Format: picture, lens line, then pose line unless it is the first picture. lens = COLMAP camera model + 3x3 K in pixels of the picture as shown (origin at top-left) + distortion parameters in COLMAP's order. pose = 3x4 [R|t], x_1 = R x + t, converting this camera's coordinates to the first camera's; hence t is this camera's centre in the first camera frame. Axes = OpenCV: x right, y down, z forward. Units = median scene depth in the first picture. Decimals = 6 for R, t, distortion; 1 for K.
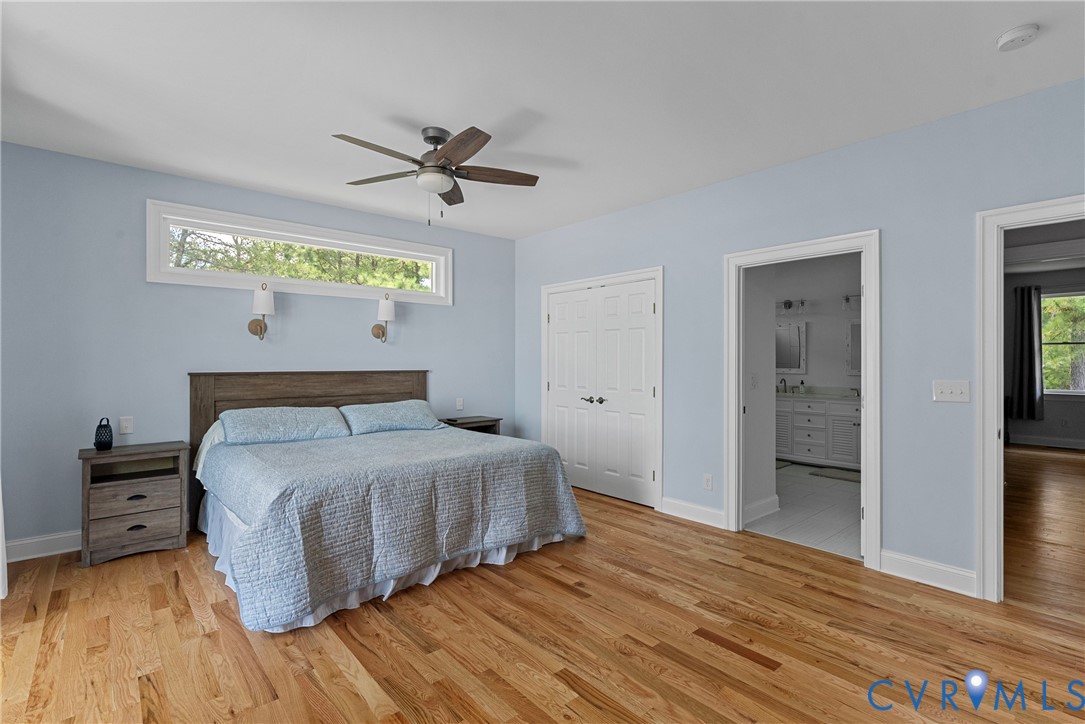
lens RADIAL K [[517.7, 0, 536.6], [0, 517.7, 360.7], [0, 0, 1]] dist [-0.012092, 0.002833]
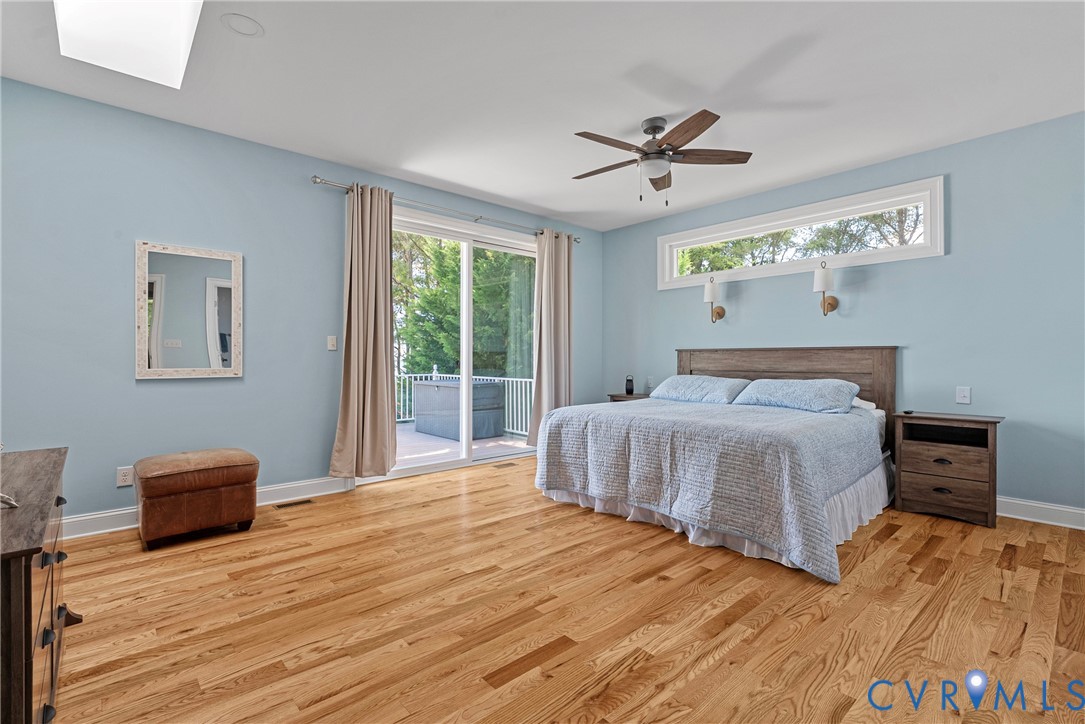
lens RADIAL K [[486.9, 0, 533.7], [0, 486.9, 358.0], [0, 0, 1]] dist [-0.005039, 0.002537]
pose [[0.016803, -0.001136, -0.999858, 0.872815], [-0.002392, 0.999996, -0.001177, 0.065818], [0.999856, 0.002411, 0.016800, 0.752567]]
